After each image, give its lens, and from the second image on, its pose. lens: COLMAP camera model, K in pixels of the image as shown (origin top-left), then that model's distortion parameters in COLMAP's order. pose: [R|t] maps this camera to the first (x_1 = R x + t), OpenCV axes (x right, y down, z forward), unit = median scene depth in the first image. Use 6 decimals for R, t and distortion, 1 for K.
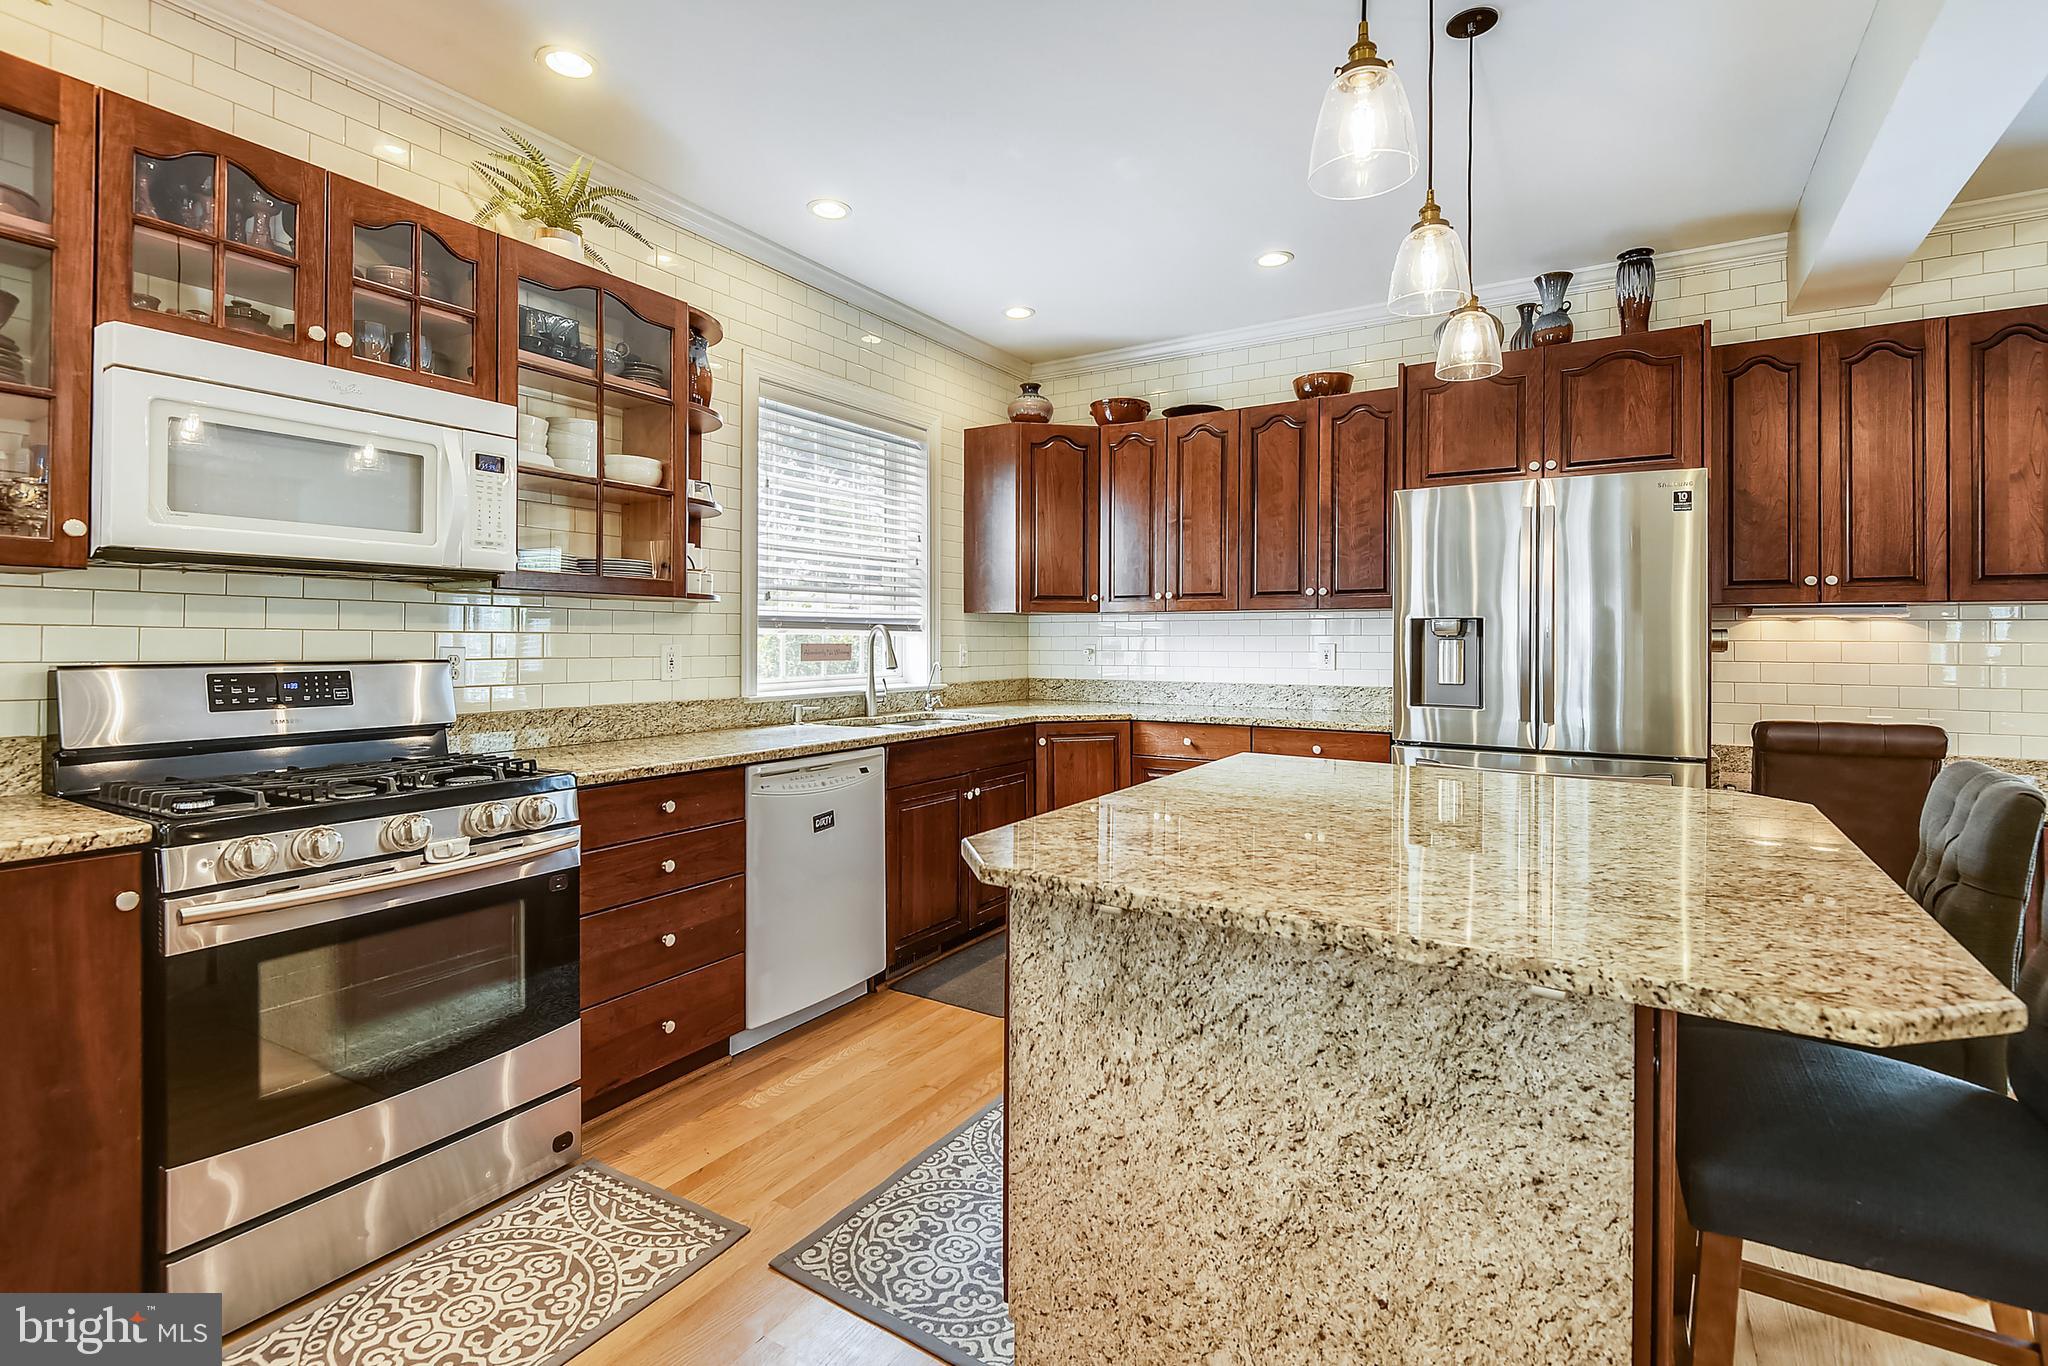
lens RADIAL K [[953.3, 0, 1024.7], [0, 953.3, 643.5], [0, 0, 1]] dist [0.022814, -0.021547]
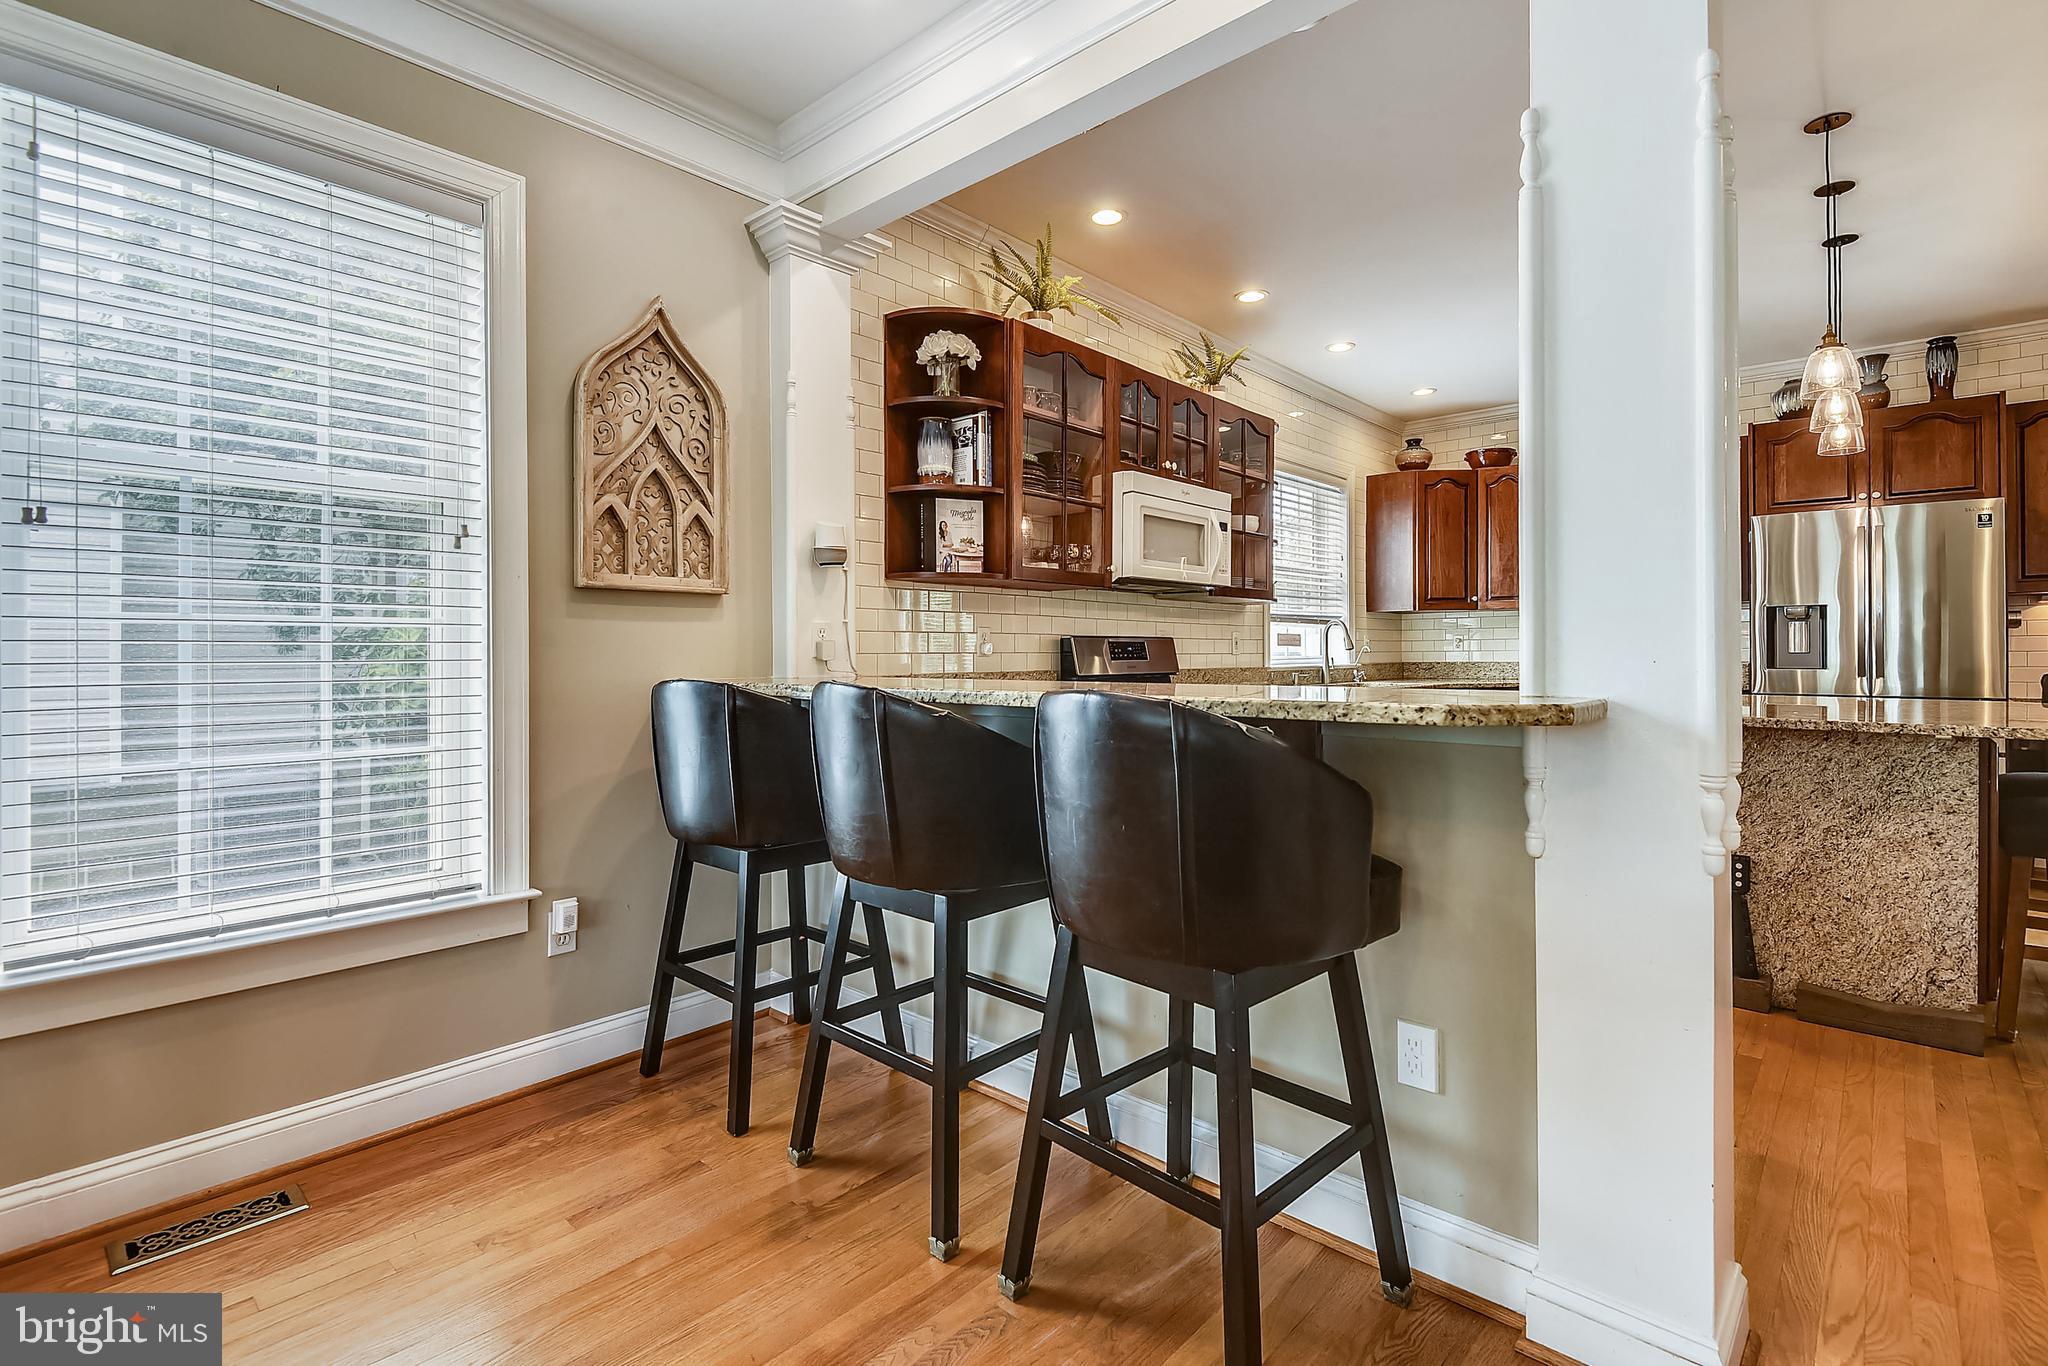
lens RADIAL K [[941.7, 0, 1024.9], [0, 941.7, 659.2], [0, 0, 1]] dist [-0.000080, -0.007257]
pose [[0.982880, -0.008209, -0.184063, -0.428819], [0.008985, 0.999954, 0.003382, 0.037581], [0.184026, -0.004978, 0.982909, -0.582346]]
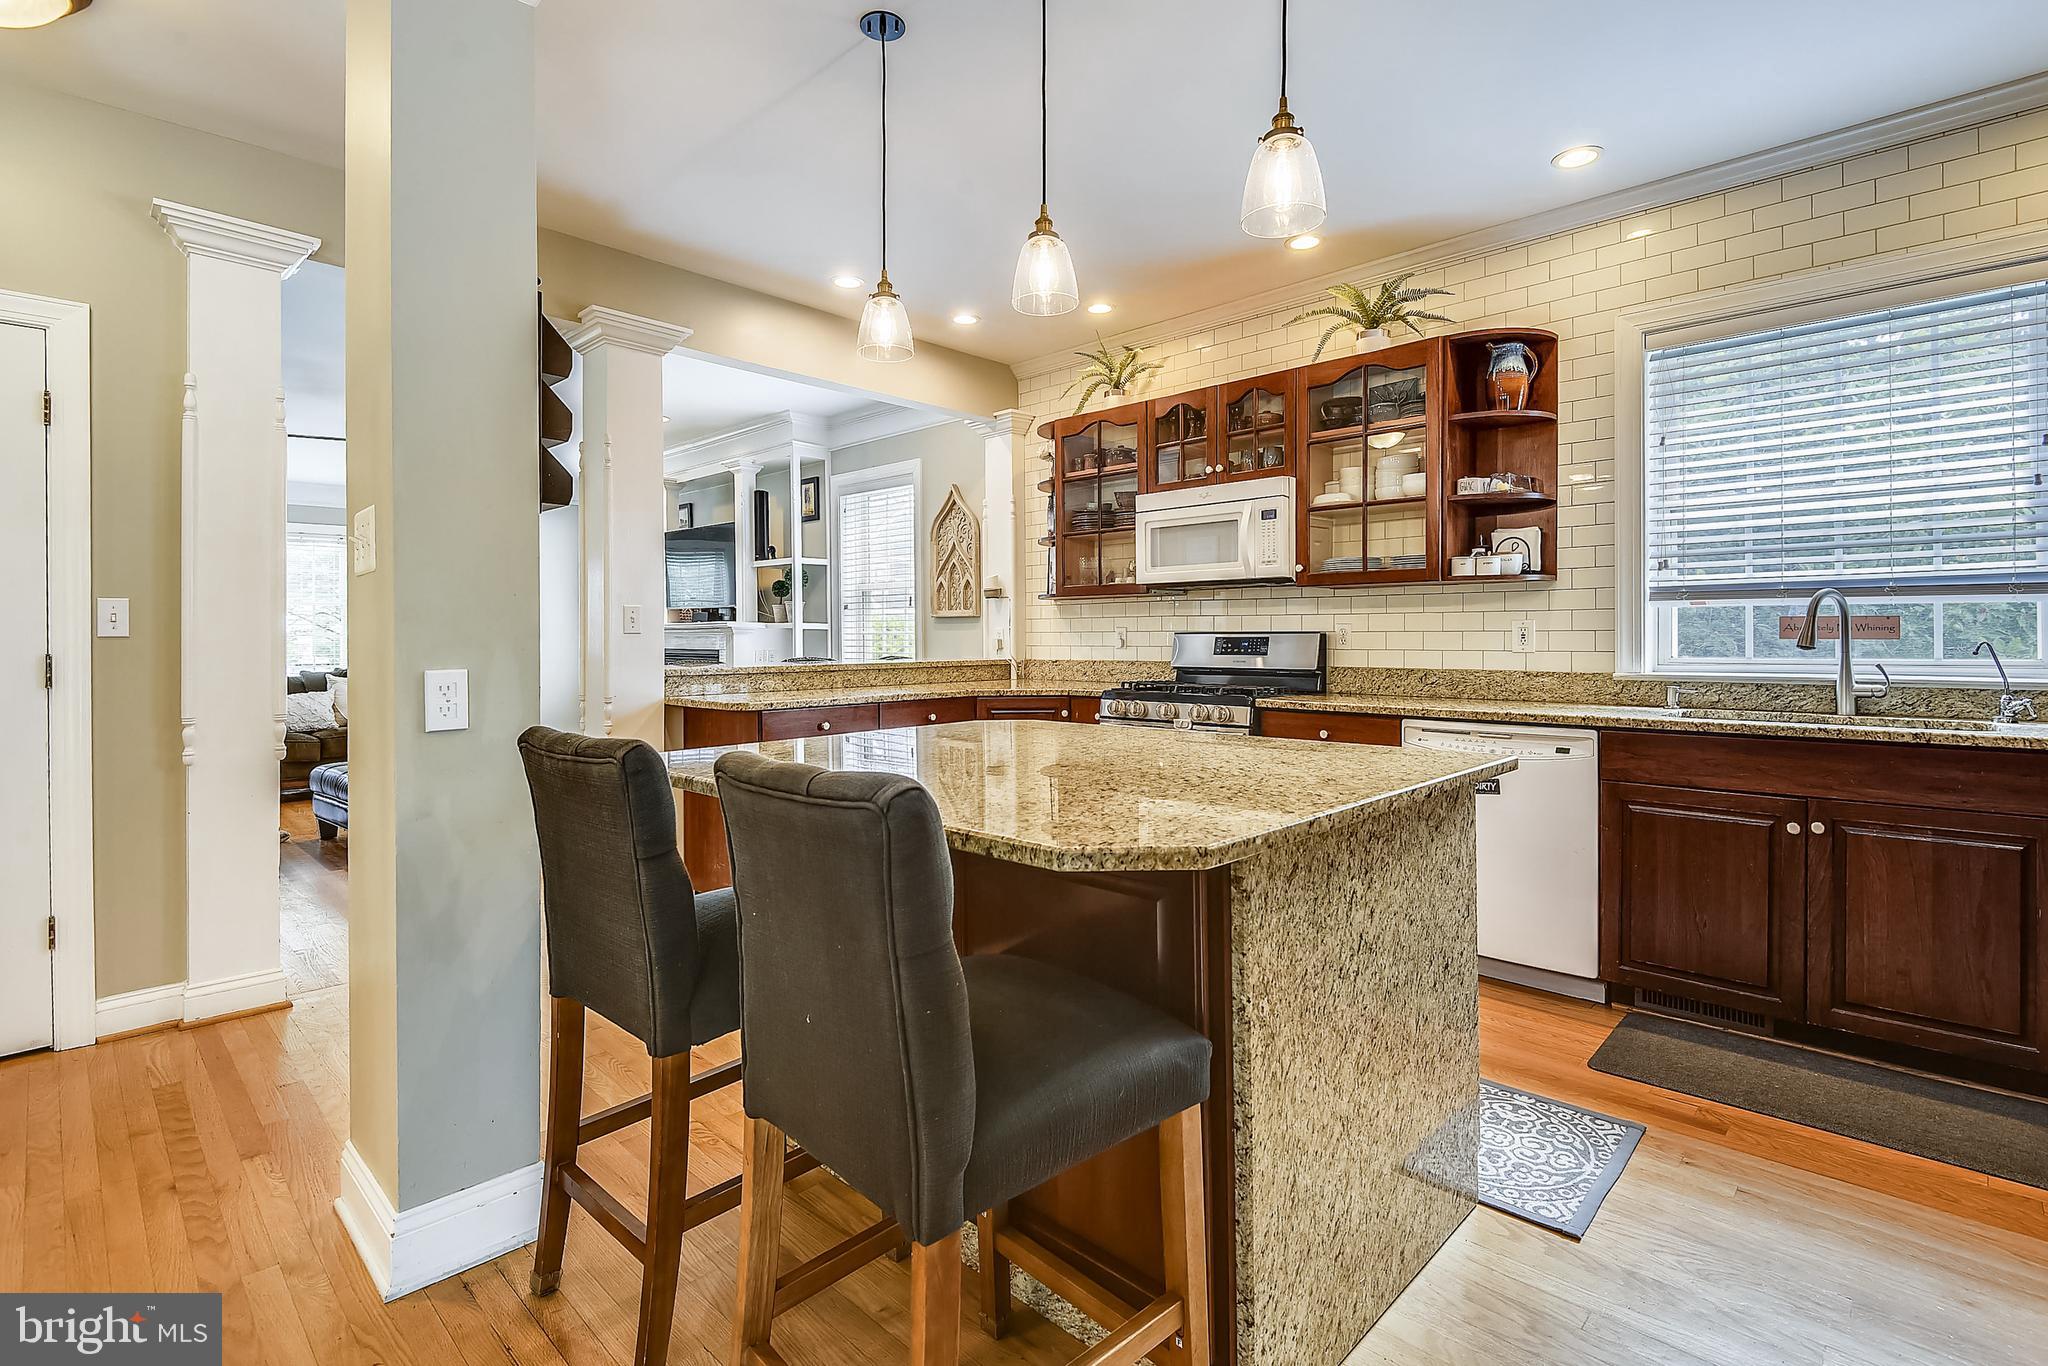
lens RADIAL K [[953.3, 0, 1024.7], [0, 953.3, 643.5], [0, 0, 1]] dist [0.022814, -0.021547]
pose [[-0.231388, 0.003612, -0.972855, 0.845595], [-0.000944, 0.999992, 0.003937, 0.024310], [0.972861, 0.001830, -0.231383, 0.691625]]
